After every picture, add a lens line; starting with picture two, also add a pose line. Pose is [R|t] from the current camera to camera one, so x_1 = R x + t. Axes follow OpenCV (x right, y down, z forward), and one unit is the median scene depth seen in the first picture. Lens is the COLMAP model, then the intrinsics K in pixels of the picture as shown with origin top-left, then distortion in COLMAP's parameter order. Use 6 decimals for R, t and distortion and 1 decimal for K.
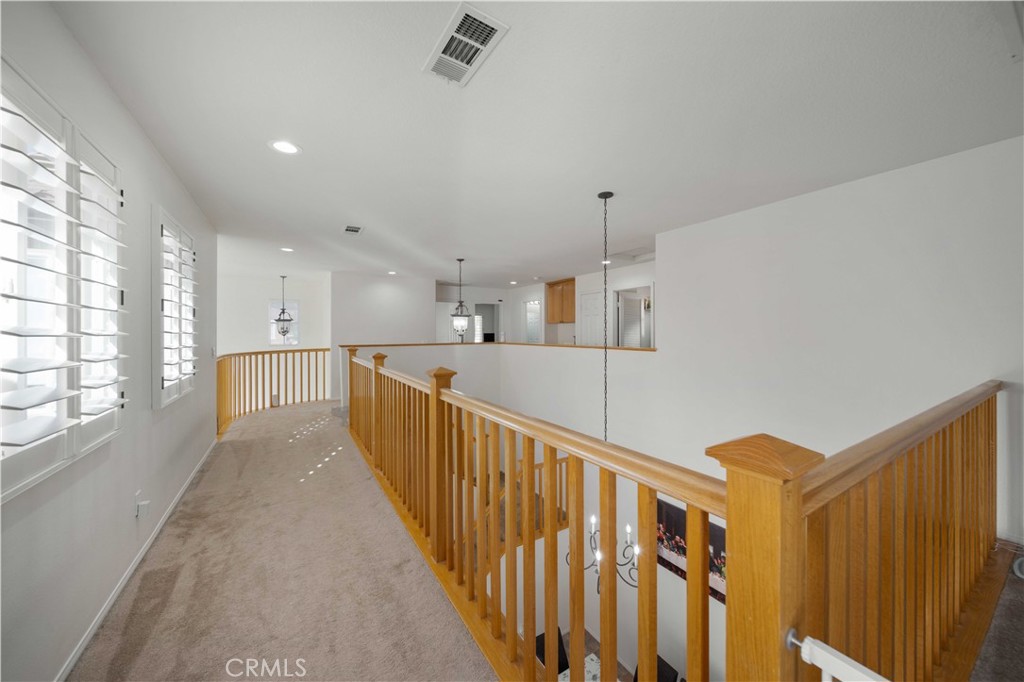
lens RADIAL K [[360.8, 0, 510.0], [0, 360.8, 333.9], [0, 0, 1]] dist [0.000573, -0.000670]
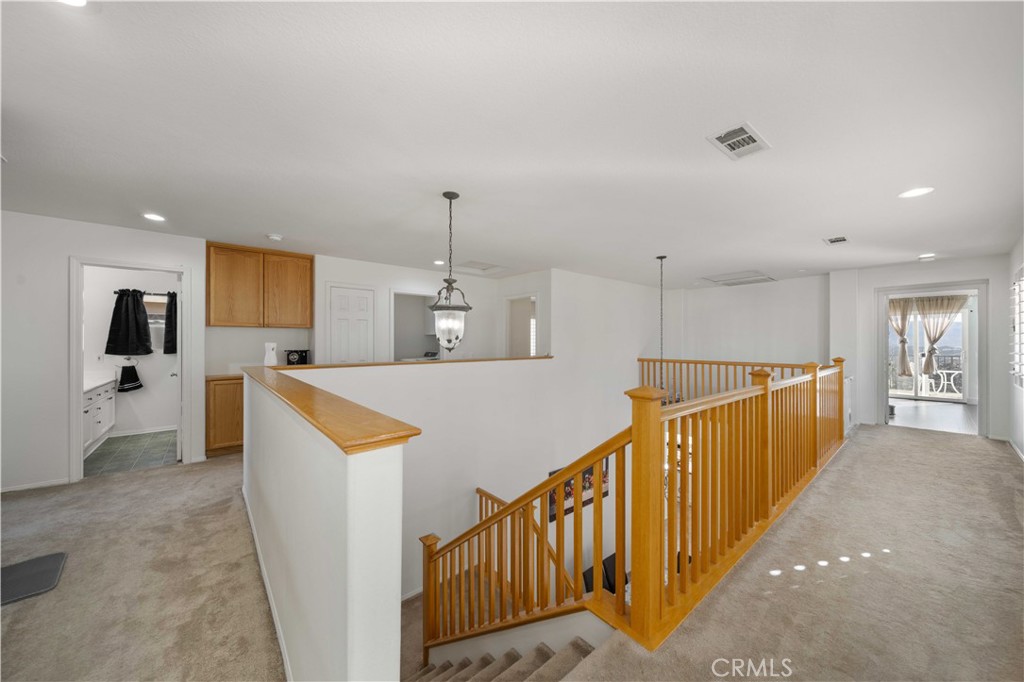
lens RADIAL K [[360.8, 0, 509.7], [0, 360.8, 343.7], [0, 0, 1]] dist [0.000573, -0.000670]
pose [[-0.138541, 0.005416, 0.990342, -0.801307], [0.006456, 0.999969, -0.004566, 0.001389], [-0.990336, 0.005761, -0.138572, 1.241250]]
